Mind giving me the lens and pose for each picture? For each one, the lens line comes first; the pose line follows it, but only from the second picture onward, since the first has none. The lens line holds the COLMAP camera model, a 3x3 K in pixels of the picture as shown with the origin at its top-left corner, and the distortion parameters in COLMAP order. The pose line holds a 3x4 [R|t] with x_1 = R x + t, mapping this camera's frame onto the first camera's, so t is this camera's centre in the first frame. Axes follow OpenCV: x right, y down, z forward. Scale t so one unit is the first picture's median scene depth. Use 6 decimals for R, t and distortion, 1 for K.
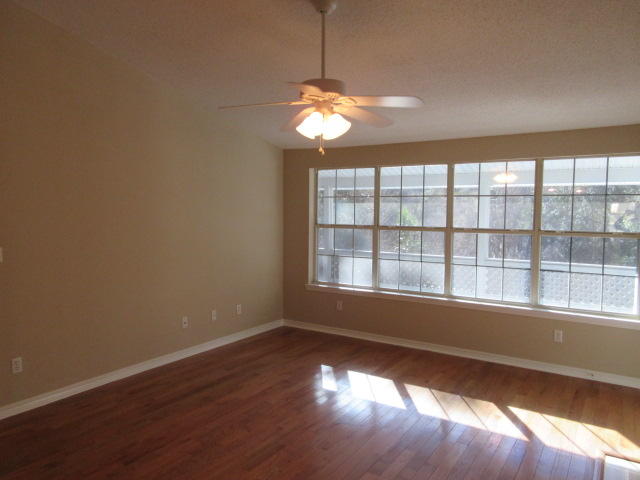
lens RADIAL K [[481.2, 0, 319.4], [0, 481.2, 236.8], [0, 0, 1]] dist [0.009257, 0.005322]
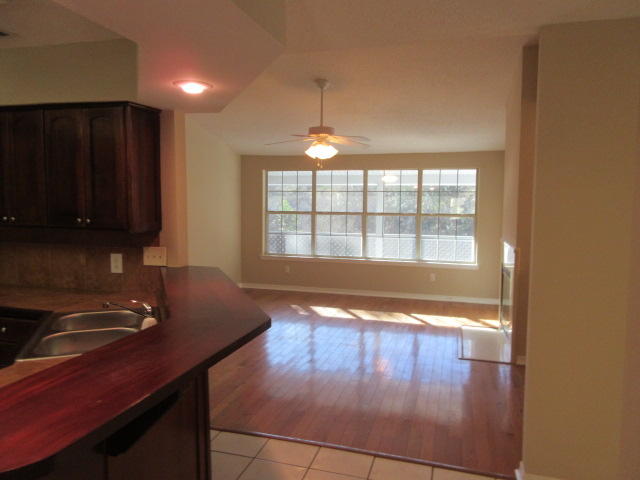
lens RADIAL K [[481.2, 0, 319.4], [0, 481.2, 236.8], [0, 0, 1]] dist [0.009257, 0.005322]
pose [[0.959146, -0.016778, 0.282412, -0.302359], [0.012890, 0.999795, 0.015619, 0.032990], [-0.282617, -0.011340, 0.959166, -0.417504]]
